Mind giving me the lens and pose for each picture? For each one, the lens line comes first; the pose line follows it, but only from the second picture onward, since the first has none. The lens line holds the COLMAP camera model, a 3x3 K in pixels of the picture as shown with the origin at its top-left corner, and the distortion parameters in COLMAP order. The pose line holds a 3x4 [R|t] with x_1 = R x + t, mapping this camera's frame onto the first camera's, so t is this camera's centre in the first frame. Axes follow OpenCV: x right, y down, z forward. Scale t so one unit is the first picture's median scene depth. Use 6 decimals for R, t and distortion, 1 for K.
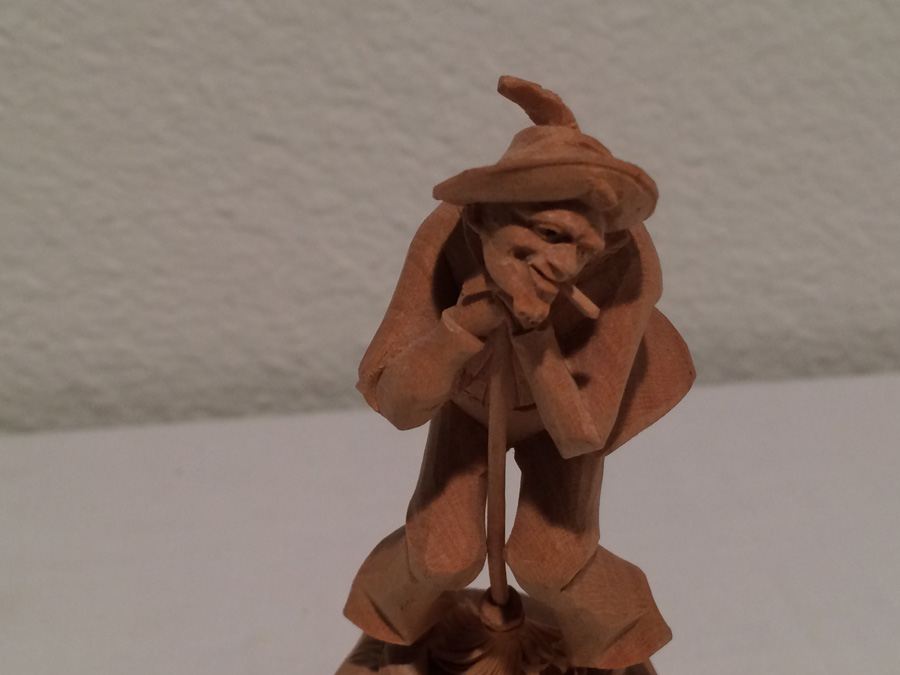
lens RADIAL K [[1346.9, 0, 450.0], [0, 1346.9, 337.5], [0, 0, 1]] dist [0.051250, -0.072453]
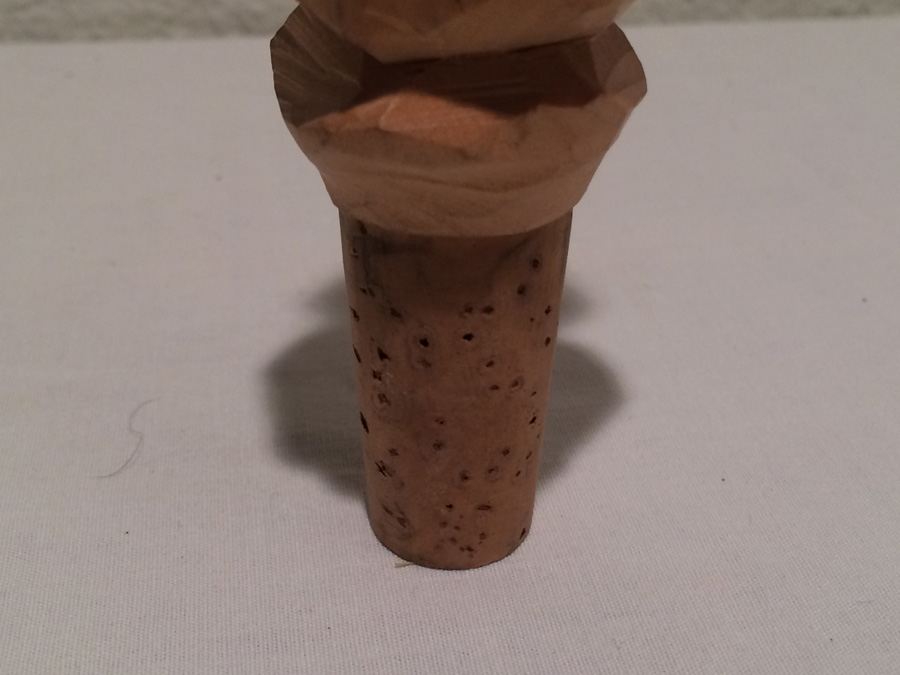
lens RADIAL K [[1340.5, 0, 450.0], [0, 1340.5, 337.5], [0, 0, 1]] dist [0.052241, -0.015438]
pose [[0.999469, 0.006838, 0.031849, 0.010430], [-0.005847, 0.999499, -0.031109, 0.650273], [-0.032046, 0.030907, 0.999008, 0.422408]]
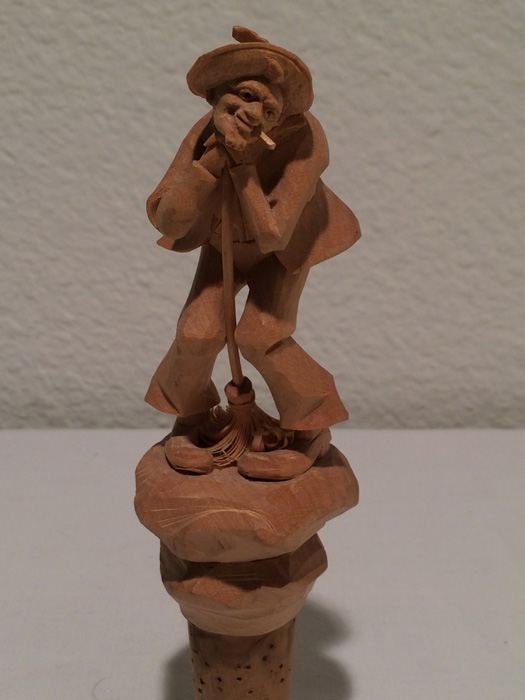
lens RADIAL K [[1042.6, 0, 262.5], [0, 1042.6, 350.0], [0, 0, 1]] dist [0.052241, -0.015438]
pose [[0.992044, 0.045061, -0.117553, 0.238329], [-0.067042, 0.979426, -0.190342, 0.444975], [0.106557, 0.196709, 0.974654, -0.222201]]
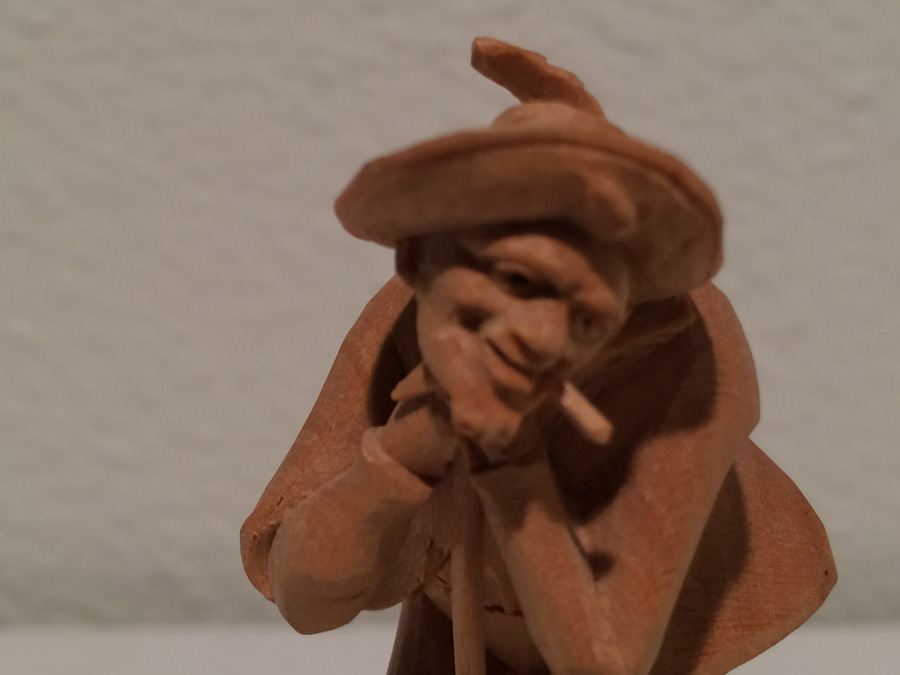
lens RADIAL K [[1358.5, 0, 450.0], [0, 1358.5, 337.5], [0, 0, 1]] dist [0.032338, 0.013964]
pose [[0.983011, 0.030309, -0.181029, 0.131854], [-0.059453, 0.985678, -0.157809, 0.031106], [0.173653, 0.165891, 0.970734, 0.409455]]
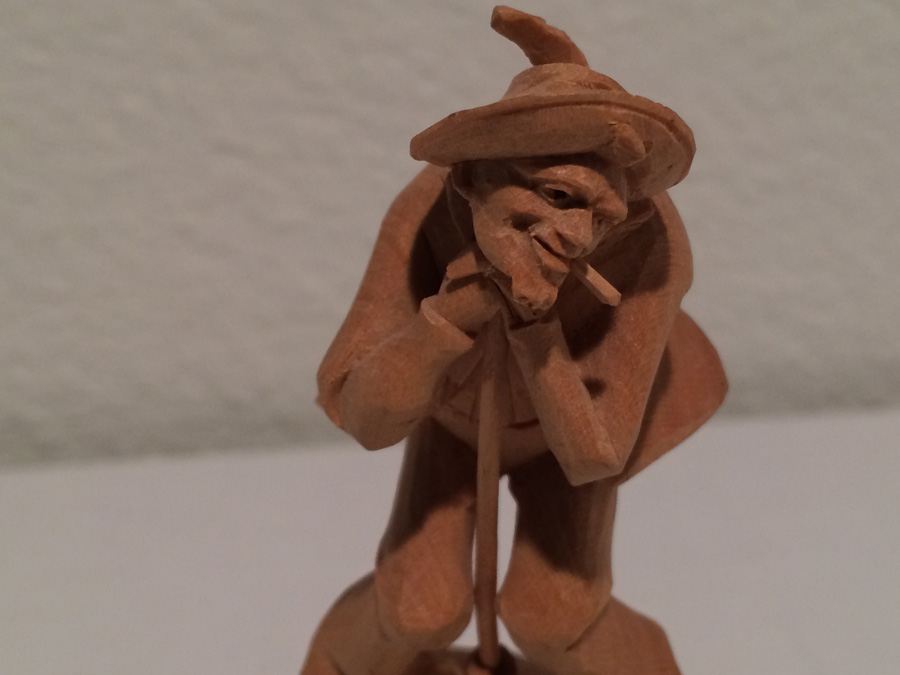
lens RADIAL K [[1358.5, 0, 450.0], [0, 1358.5, 337.5], [0, 0, 1]] dist [0.032338, 0.013964]
pose [[0.999842, 0.002584, 0.017560, -0.002722], [-0.001961, 0.999372, -0.035391, 0.030035], [-0.017641, 0.035351, 0.999219, 0.187077]]
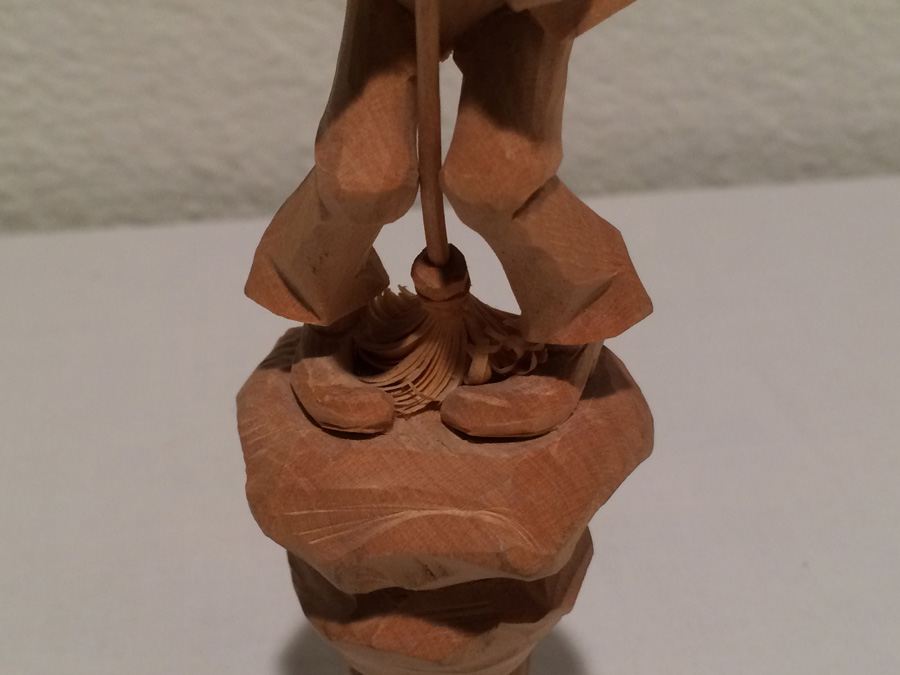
lens RADIAL K [[1340.5, 0, 450.0], [0, 1340.5, 337.5], [0, 0, 1]] dist [0.052241, -0.015438]
pose [[0.999694, -0.007638, 0.023531, 0.028962], [0.006598, 0.999012, 0.043943, 0.236815], [-0.023843, -0.043774, 0.998757, 0.238160]]
